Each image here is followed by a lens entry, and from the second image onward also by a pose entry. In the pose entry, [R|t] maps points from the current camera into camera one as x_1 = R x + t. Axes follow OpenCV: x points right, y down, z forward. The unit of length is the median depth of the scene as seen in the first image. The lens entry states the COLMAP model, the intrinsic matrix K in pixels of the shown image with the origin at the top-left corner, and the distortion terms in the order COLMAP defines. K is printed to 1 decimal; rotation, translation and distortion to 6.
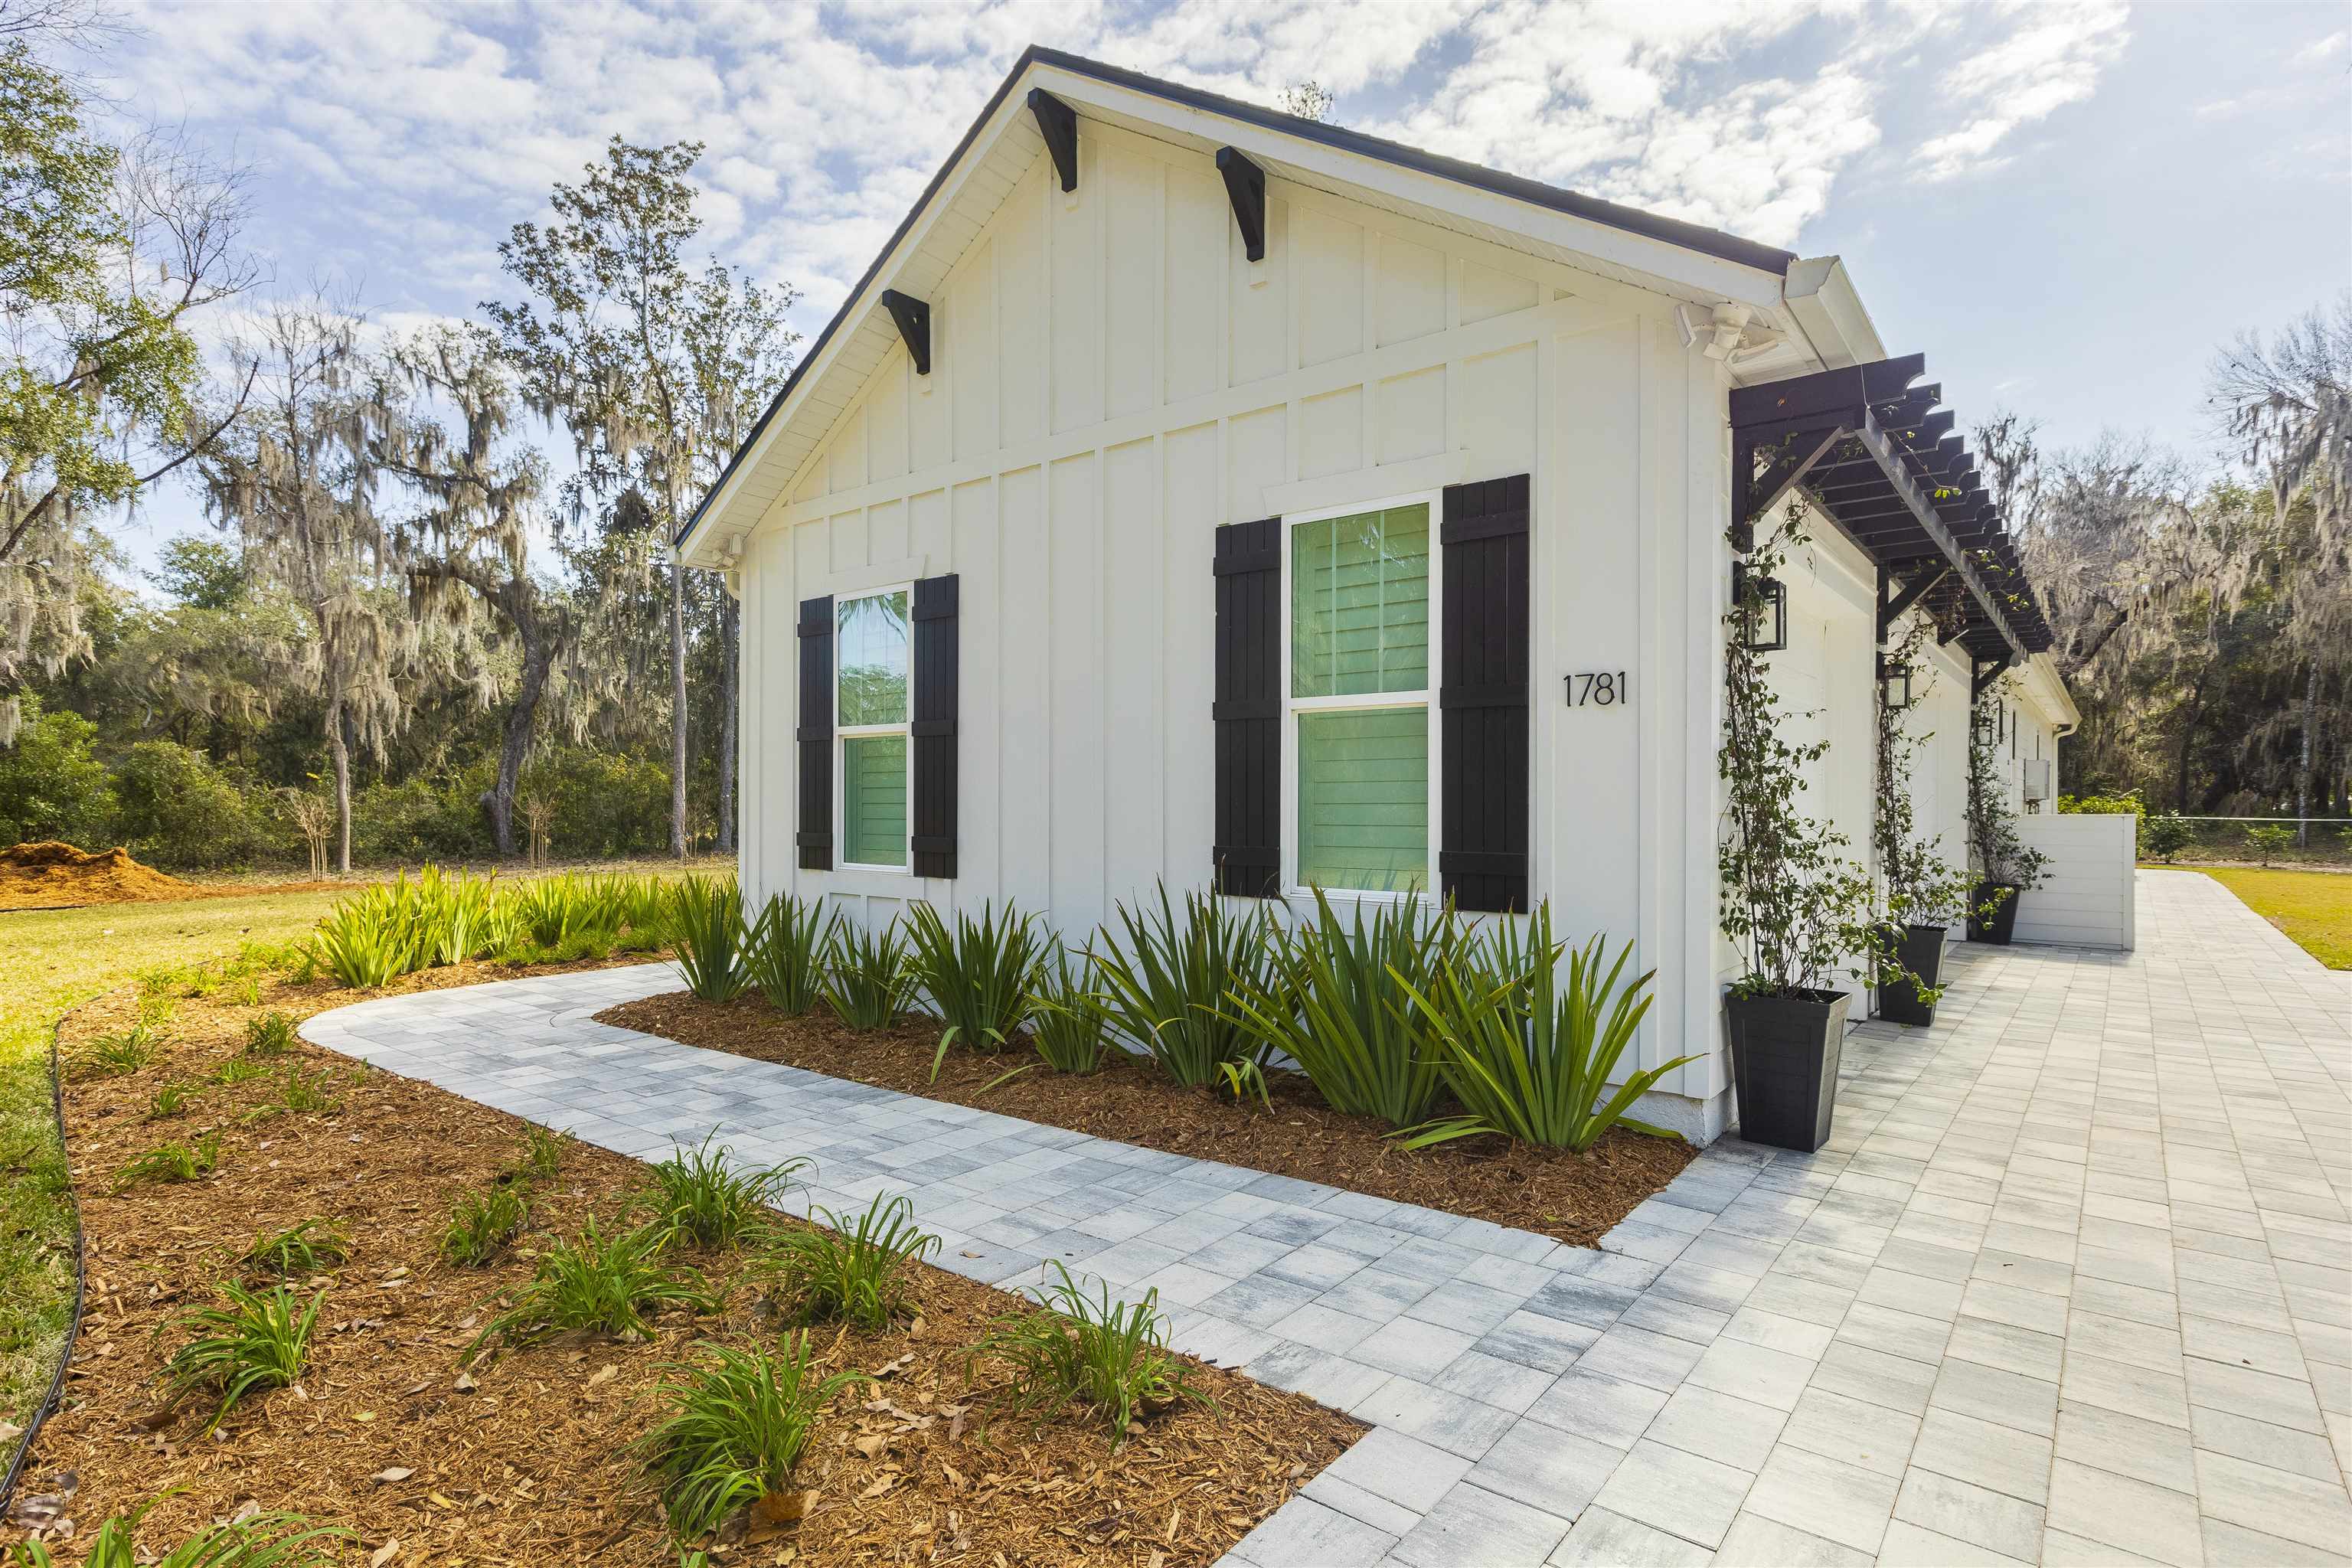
lens RADIAL K [[1197.1, 0, 1176.5], [0, 1197.1, 806.6], [0, 0, 1]] dist [-0.000218, 0.000706]
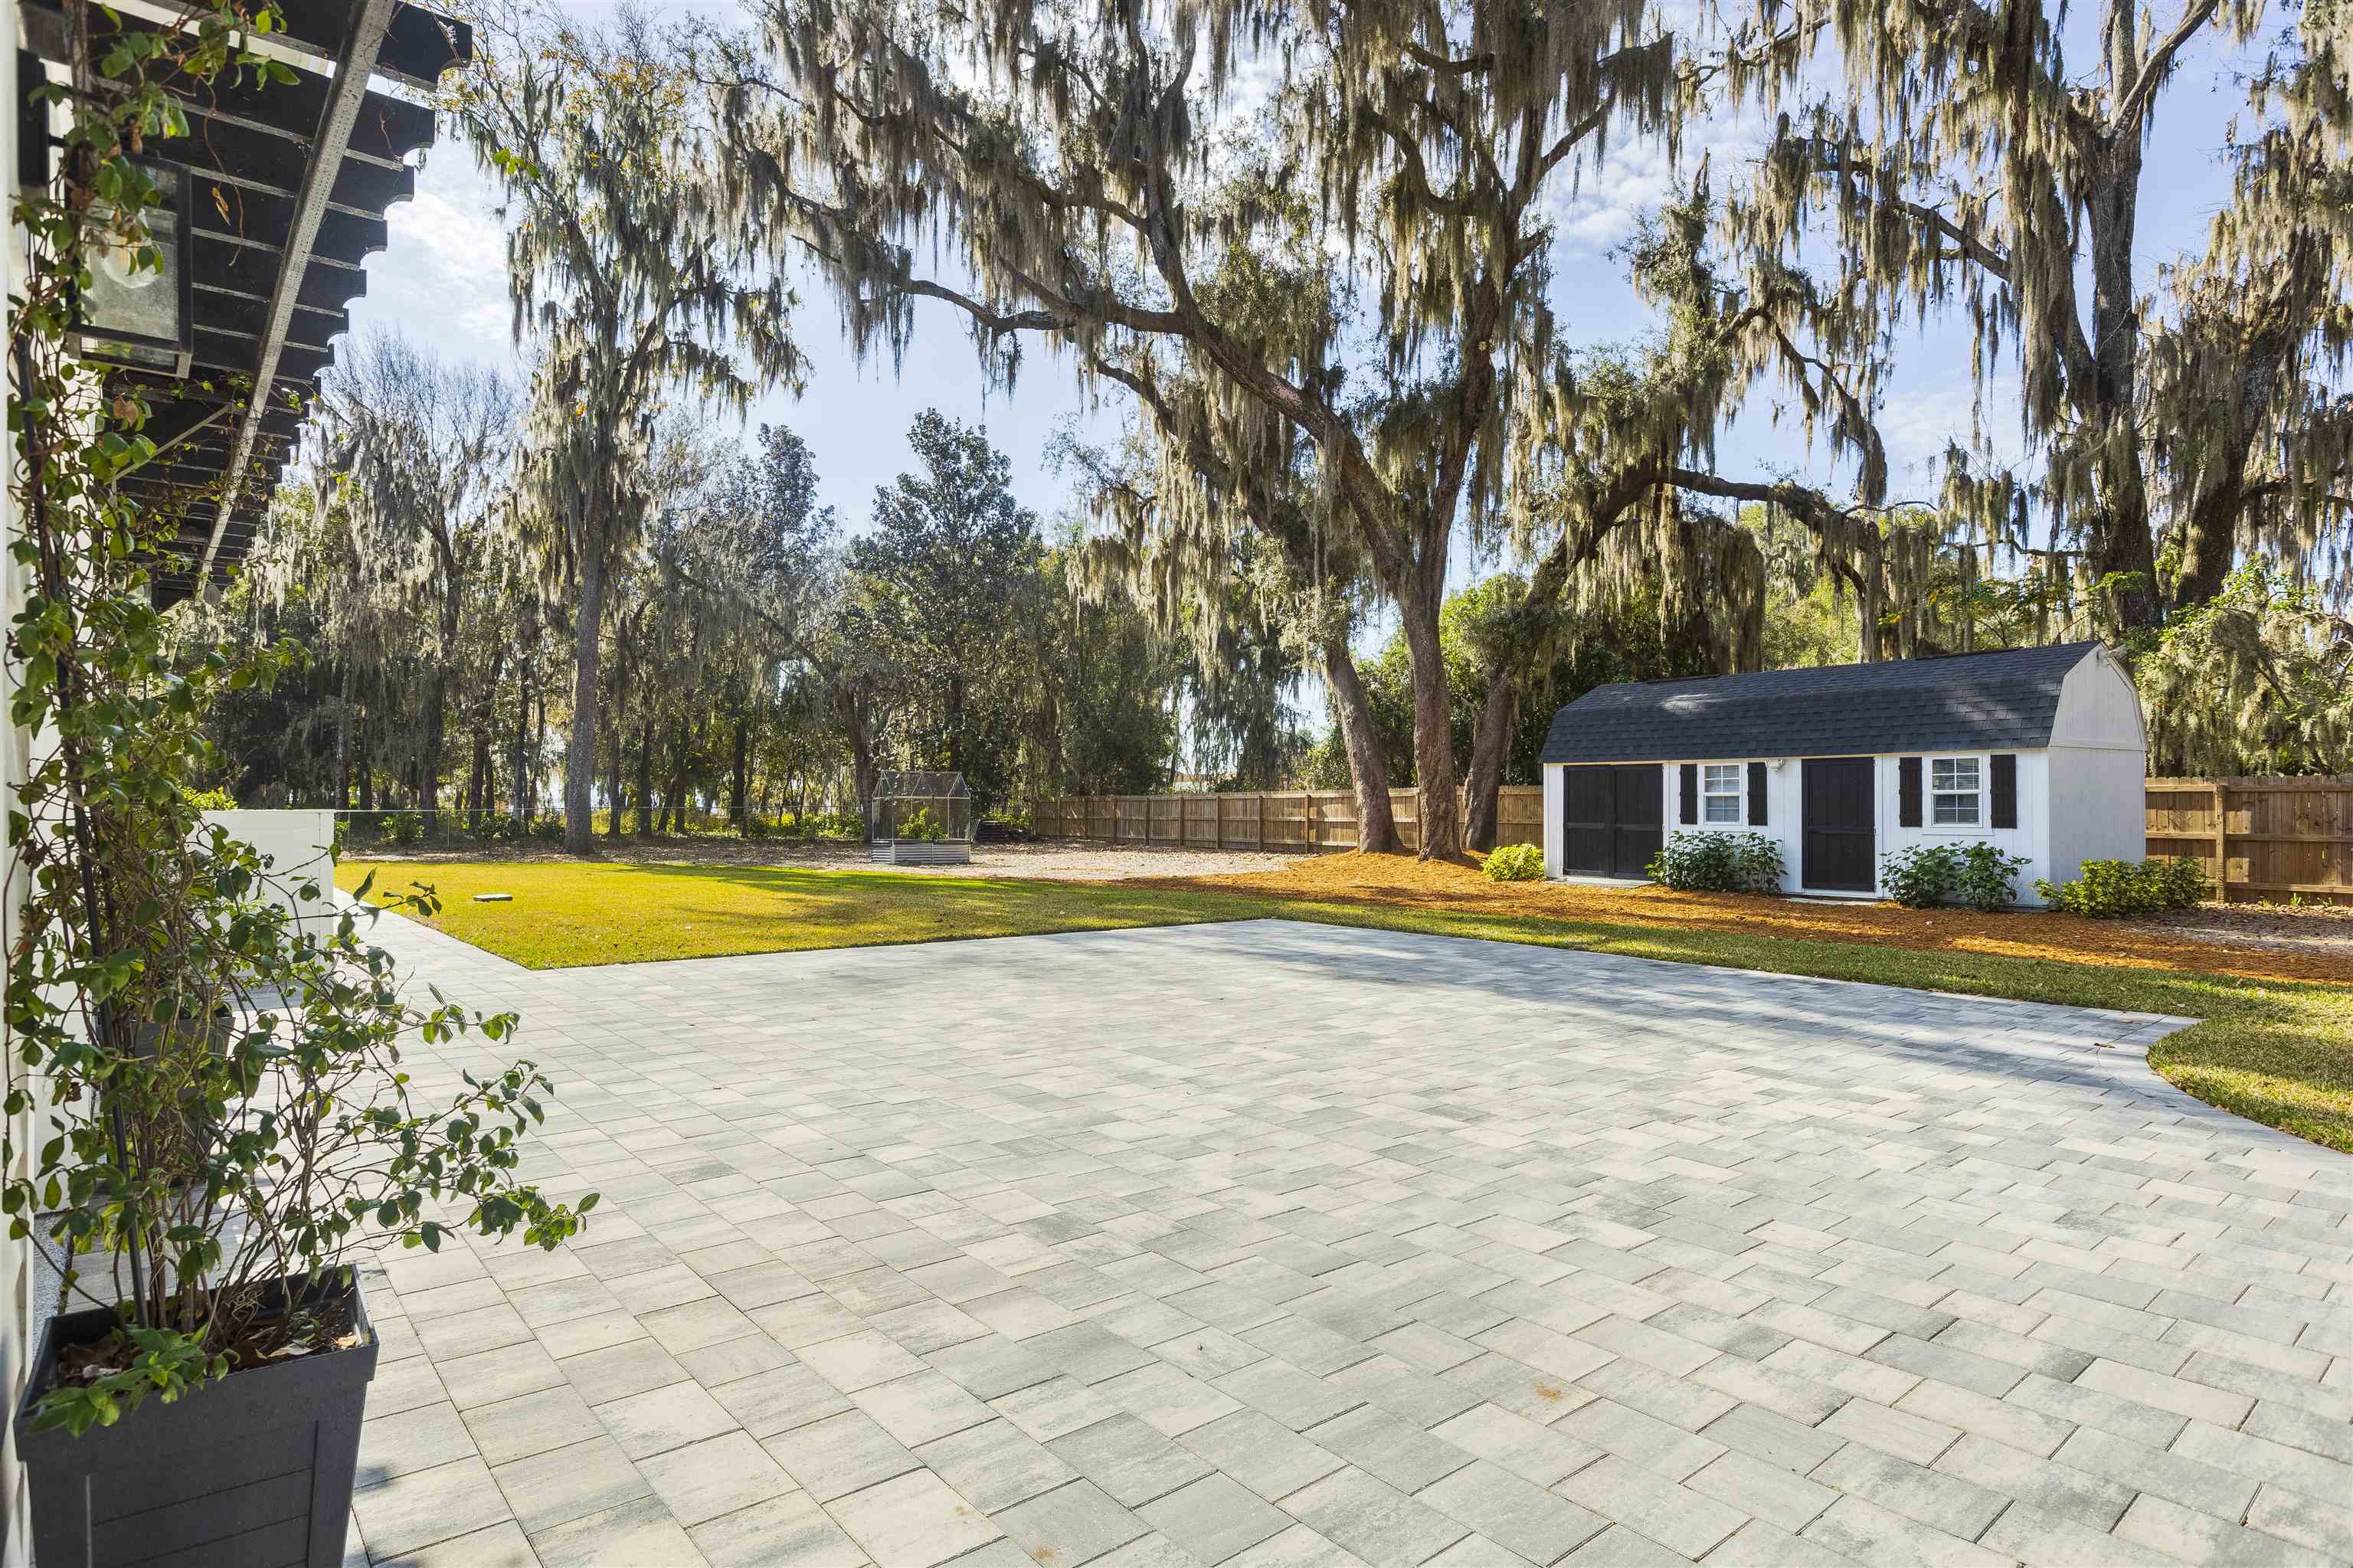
lens RADIAL K [[1243.2, 0, 1171.9], [0, 1243.2, 793.1], [0, 0, 1]] dist [0.006868, -0.001307]
pose [[0.202036, 0.004109, 0.979369, 0.121164], [-0.000297, 0.999991, -0.004135, -0.006618], [-0.979378, 0.000544, 0.202036, 0.406241]]
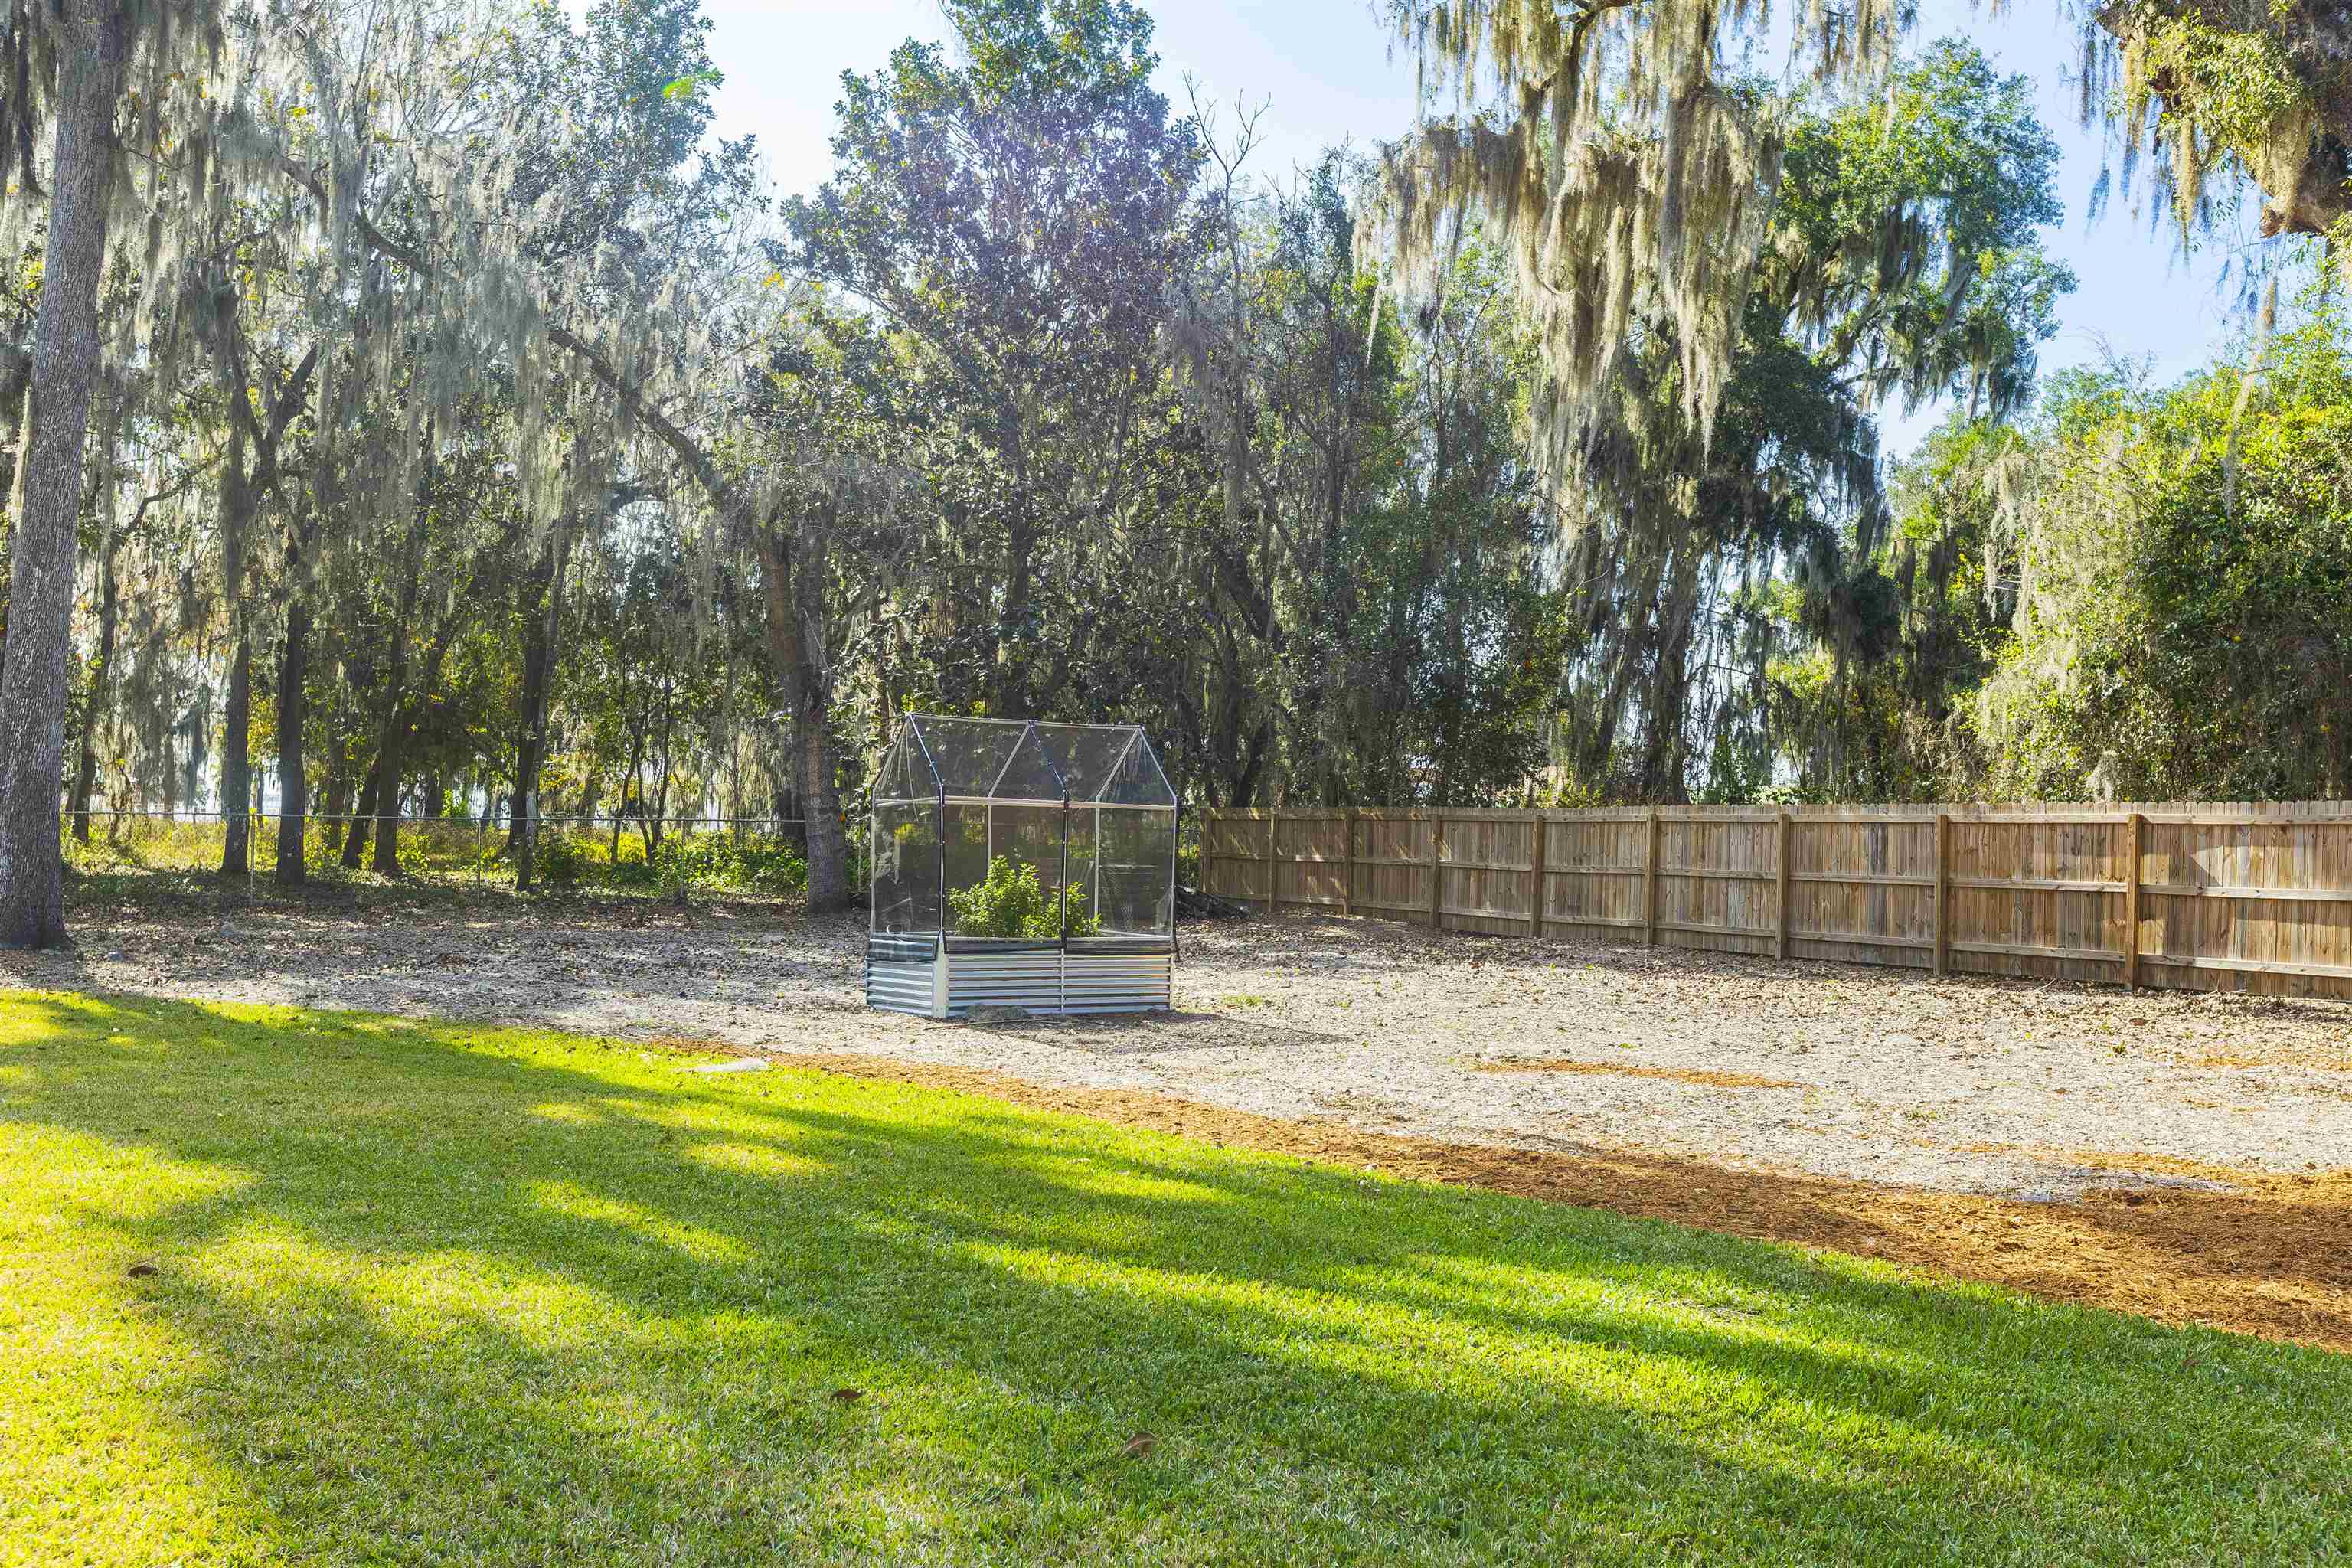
lens RADIAL K [[2148.2, 0, 1166.0], [0, 2148.2, 786.5], [0, 0, 1]] dist [-0.009518, -0.000517]
pose [[0.259730, 0.015466, 0.965557, 2.000116], [-0.018537, 0.999767, -0.011027, -0.003419], [-0.965503, -0.015035, 0.259956, 1.400300]]
